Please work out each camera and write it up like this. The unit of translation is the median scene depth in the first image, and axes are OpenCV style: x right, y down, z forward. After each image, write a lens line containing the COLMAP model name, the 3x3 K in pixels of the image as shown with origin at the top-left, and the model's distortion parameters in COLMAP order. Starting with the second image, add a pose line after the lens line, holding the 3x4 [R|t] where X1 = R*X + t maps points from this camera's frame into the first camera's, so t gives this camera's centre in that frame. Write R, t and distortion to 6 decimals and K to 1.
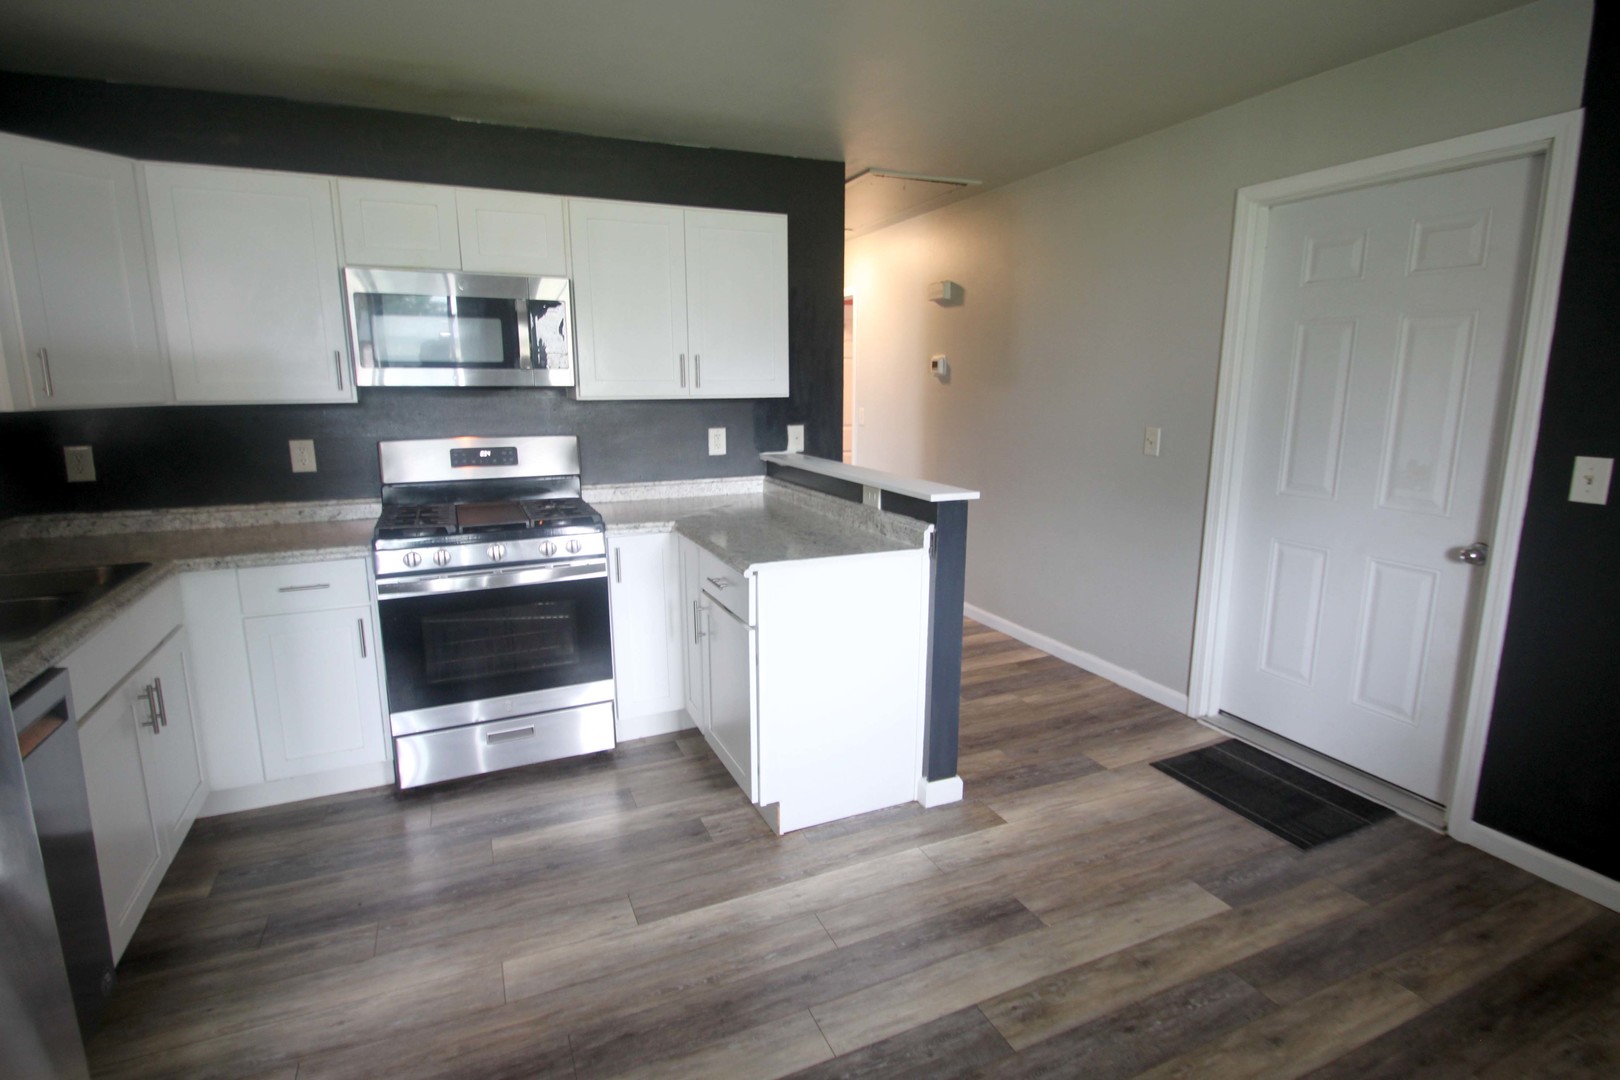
lens RADIAL K [[775.7, 0, 809.9], [0, 775.7, 529.8], [0, 0, 1]] dist [-0.004793, -0.001566]
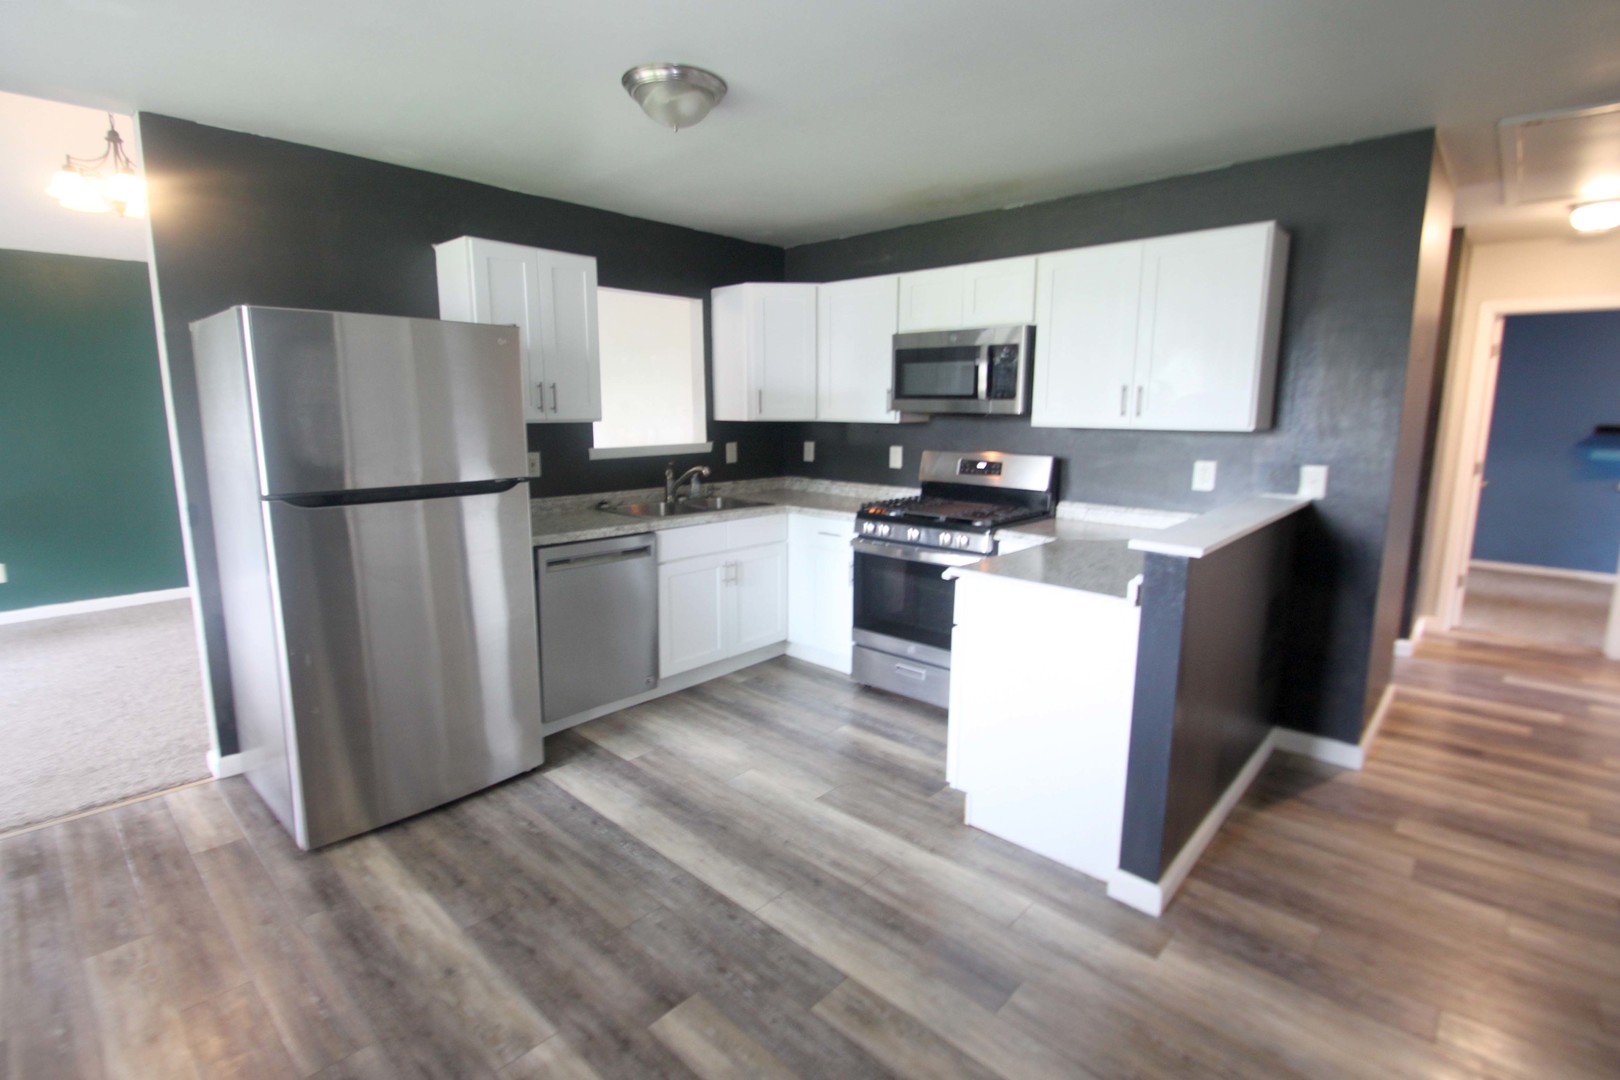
lens RADIAL K [[775.7, 0, 857.1], [0, 775.7, 538.0], [0, 0, 1]] dist [-0.004793, -0.001566]
pose [[0.419773, 0.155661, -0.894181, 0.883859], [-0.180483, 0.979825, 0.085842, -0.072380], [0.889504, 0.125350, 0.439398, 0.361808]]
